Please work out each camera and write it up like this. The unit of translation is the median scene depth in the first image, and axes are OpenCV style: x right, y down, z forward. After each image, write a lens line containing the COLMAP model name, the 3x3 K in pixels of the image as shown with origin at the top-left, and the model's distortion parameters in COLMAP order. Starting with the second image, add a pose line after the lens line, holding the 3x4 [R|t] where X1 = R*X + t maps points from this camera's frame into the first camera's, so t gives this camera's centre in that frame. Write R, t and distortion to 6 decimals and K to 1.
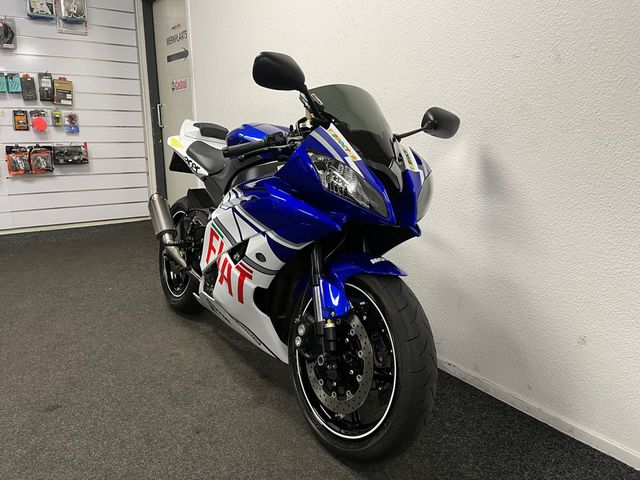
lens RADIAL K [[479.3, 0, 320.0], [0, 479.3, 240.0], [0, 0, 1]] dist [0.093436, -0.000739]
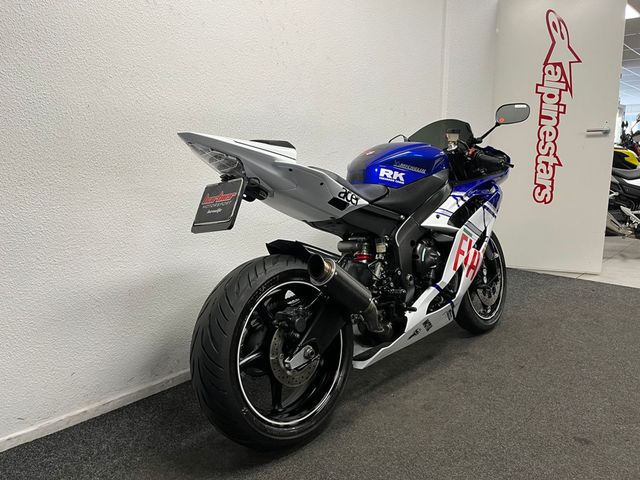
lens RADIAL K [[479.3, 0, 320.0], [0, 479.3, 240.0], [0, 0, 1]] dist [0.093436, -0.000739]
pose [[-0.196153, -0.188803, 0.962225, -1.325455], [0.225626, 0.946268, 0.231667, -0.370145], [-0.954262, 0.262546, -0.143014, 1.565190]]
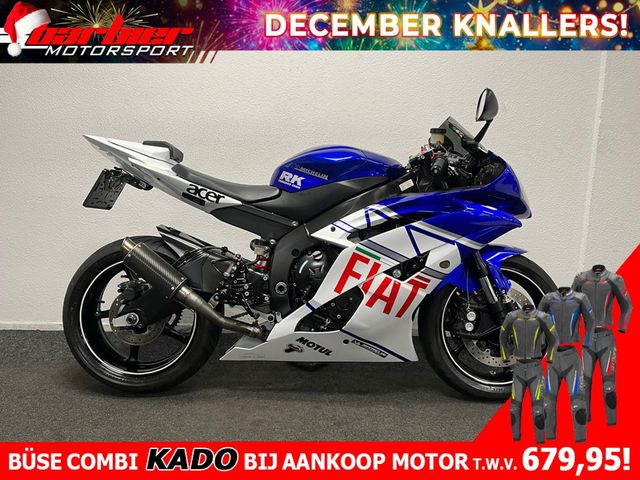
lens RADIAL K [[479.3, 0, 320.0], [0, 479.3, 240.0], [0, 0, 1]] dist [0.093436, -0.000739]
pose [[0.574034, -0.146254, 0.805664, -1.091772], [0.174472, 0.983171, 0.054167, -0.121044], [-0.800028, 0.109472, 0.589891, 0.507468]]
